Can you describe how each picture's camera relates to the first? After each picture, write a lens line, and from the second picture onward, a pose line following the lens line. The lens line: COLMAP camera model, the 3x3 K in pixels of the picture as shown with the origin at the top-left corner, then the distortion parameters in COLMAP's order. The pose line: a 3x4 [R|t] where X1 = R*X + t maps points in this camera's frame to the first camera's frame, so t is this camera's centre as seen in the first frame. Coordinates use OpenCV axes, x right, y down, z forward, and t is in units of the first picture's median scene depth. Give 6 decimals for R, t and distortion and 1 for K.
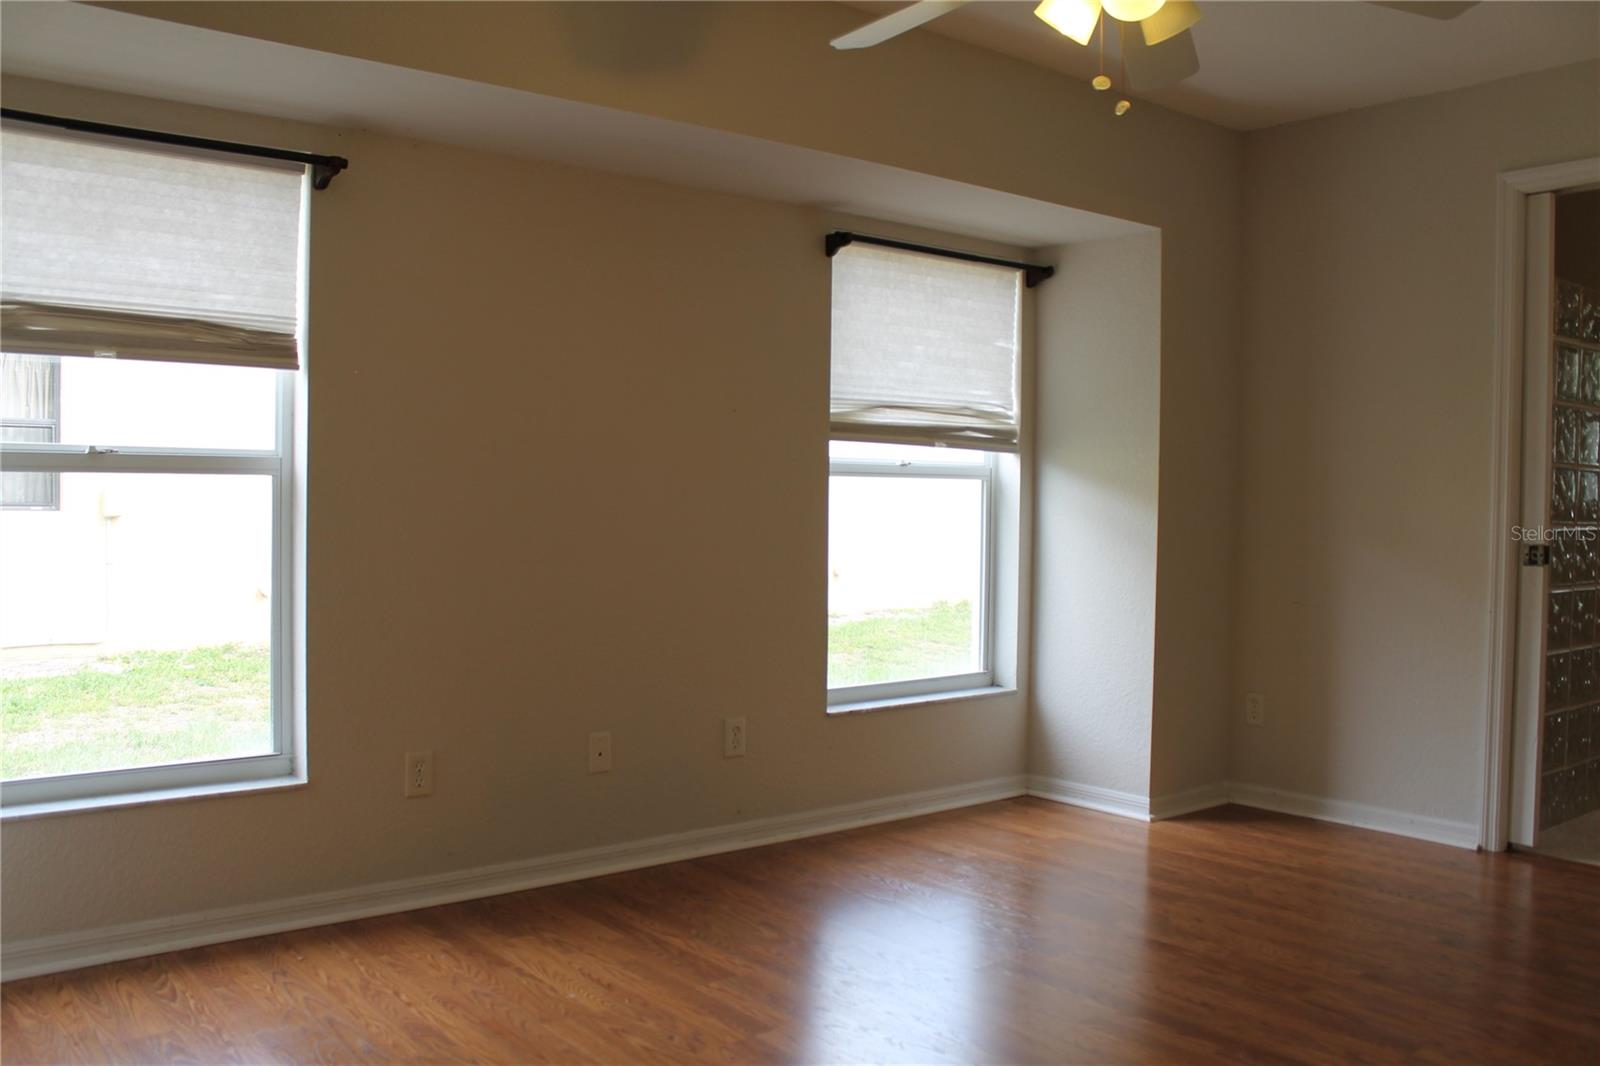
lens RADIAL K [[1346.8, 0, 792.3], [0, 1346.8, 531.2], [0, 0, 1]] dist [-0.157612, 0.132745]
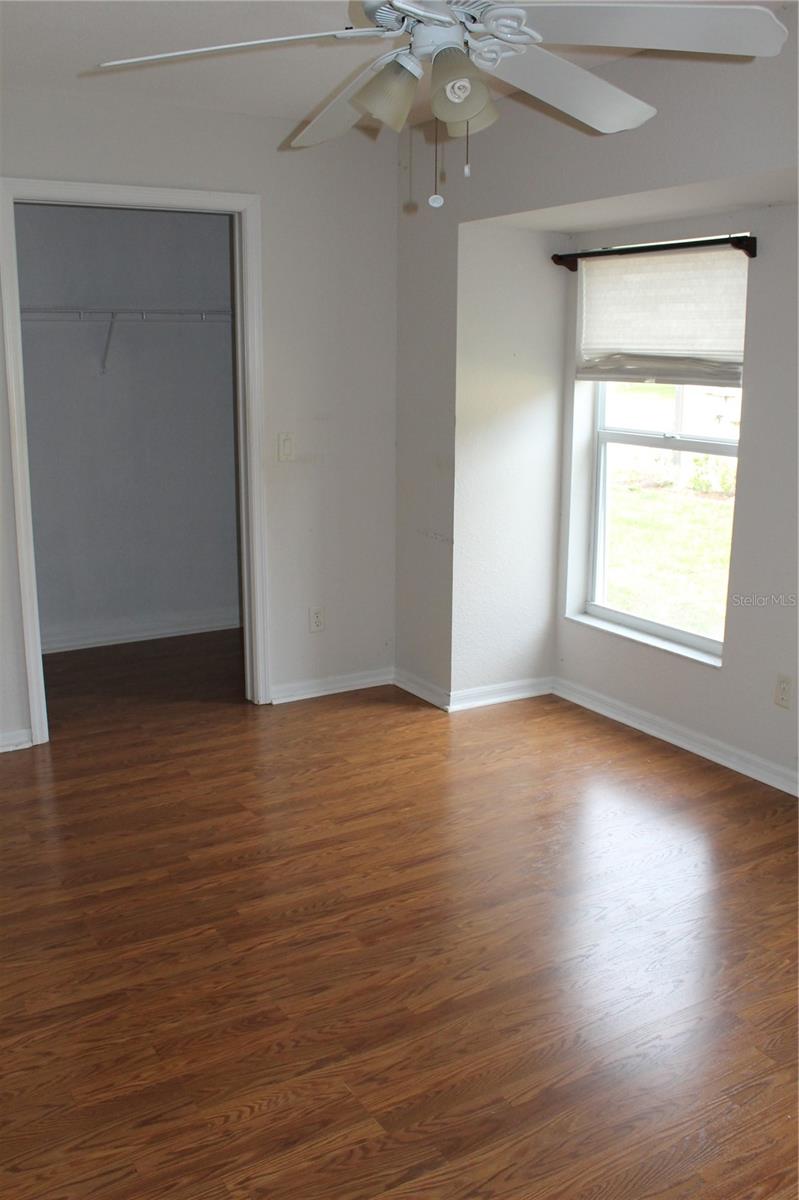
lens RADIAL K [[1010.1, 0, 402.0], [0, 1010.1, 597.9], [0, 0, 1]] dist [-0.157612, 0.132745]
pose [[-0.107375, 0.212021, -0.971348, 0.815247], [-0.042885, 0.975100, 0.217581, -0.126000], [0.993293, 0.065019, -0.095609, 0.803812]]
